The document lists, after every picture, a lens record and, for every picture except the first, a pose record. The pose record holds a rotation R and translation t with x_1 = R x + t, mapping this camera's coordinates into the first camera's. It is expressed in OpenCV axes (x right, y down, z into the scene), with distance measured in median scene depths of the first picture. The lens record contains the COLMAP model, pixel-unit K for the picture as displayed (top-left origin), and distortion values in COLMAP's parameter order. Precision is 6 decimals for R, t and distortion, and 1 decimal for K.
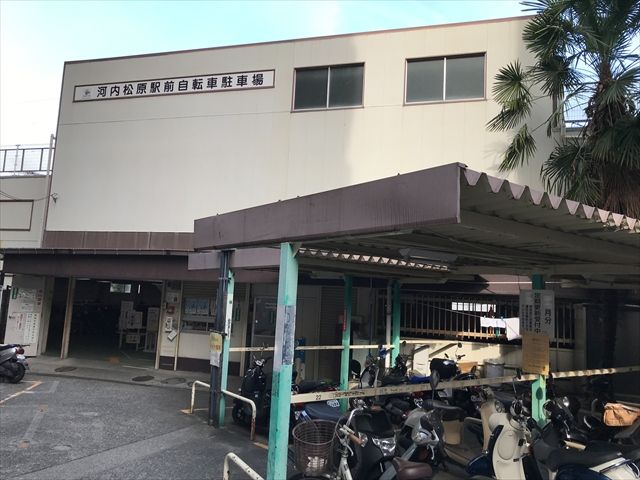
lens RADIAL K [[524.3, 0, 319.1], [0, 524.3, 239.4], [0, 0, 1]] dist [0.015120, 0.004951]
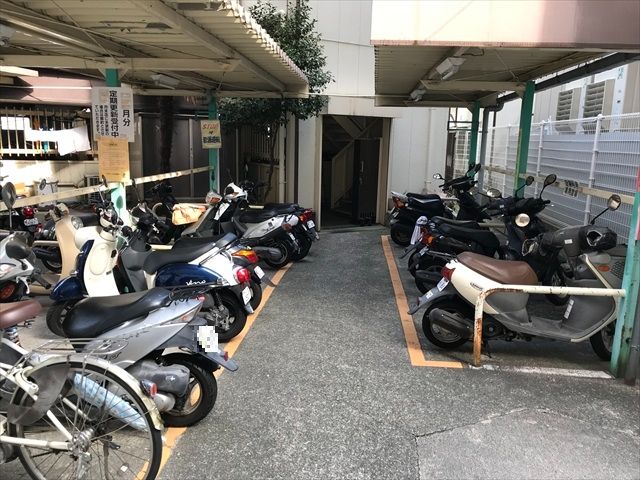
lens RADIAL K [[524.3, 0, 319.8], [0, 524.3, 238.4], [0, 0, 1]] dist [0.015120, 0.004951]
pose [[0.677711, -0.170464, 0.715296, -0.018642], [-0.076046, 0.951295, 0.298756, 0.047285], [-0.731385, -0.256866, 0.631740, 0.132685]]
